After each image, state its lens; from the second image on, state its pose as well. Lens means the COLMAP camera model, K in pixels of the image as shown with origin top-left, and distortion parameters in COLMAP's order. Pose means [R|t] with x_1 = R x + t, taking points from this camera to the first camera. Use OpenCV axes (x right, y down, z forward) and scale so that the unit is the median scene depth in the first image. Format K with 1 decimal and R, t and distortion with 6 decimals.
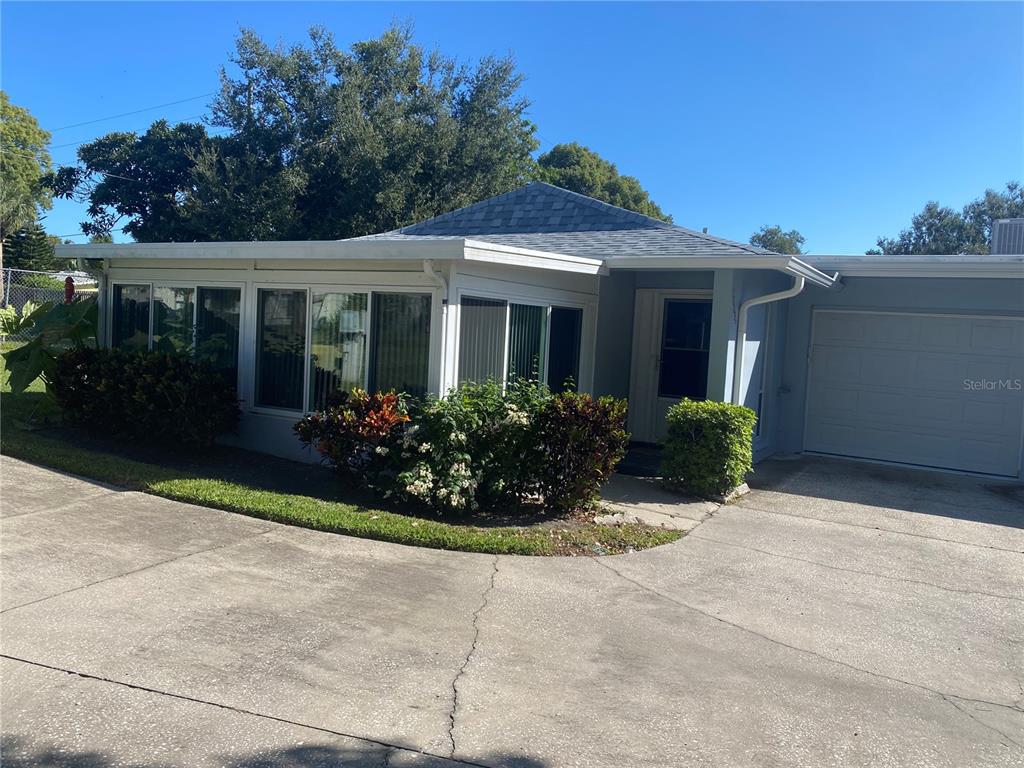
lens RADIAL K [[773.4, 0, 511.3], [0, 773.4, 363.2], [0, 0, 1]] dist [0.024547, -0.019496]
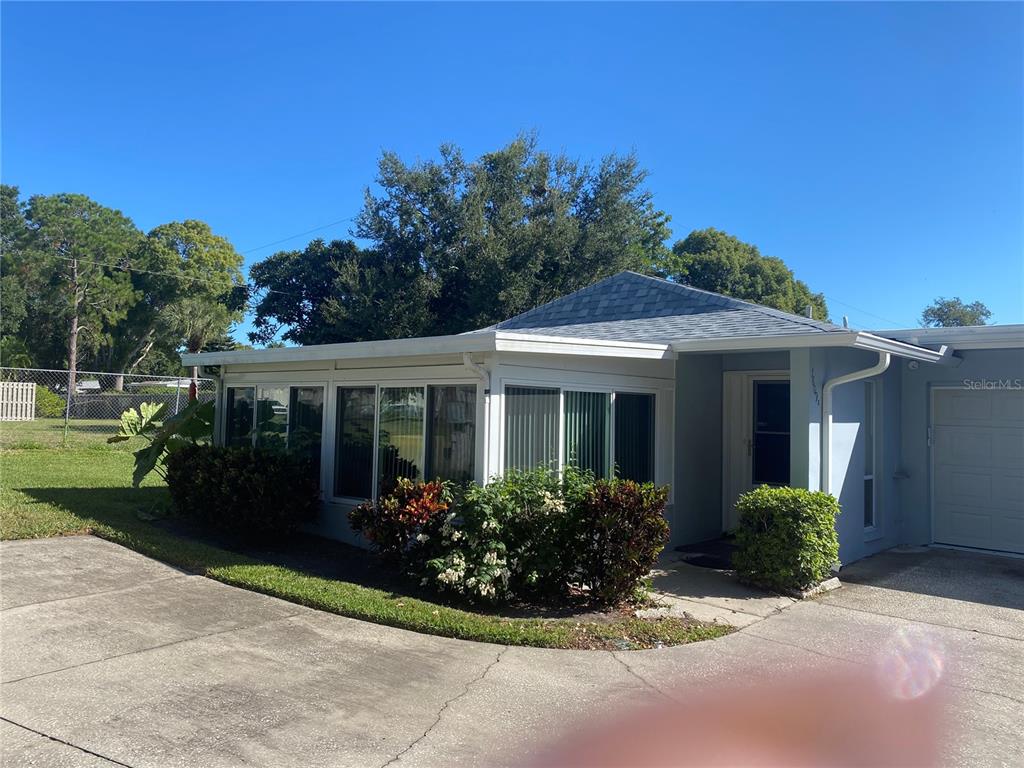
lens RADIAL K [[776.1, 0, 516.5], [0, 776.1, 353.2], [0, 0, 1]] dist [0.007048, 0.000988]
pose [[0.978564, -0.045488, -0.200855, 0.151831], [0.019164, 0.991183, -0.131105, 0.005501], [0.205048, 0.124446, 0.970808, -0.006994]]
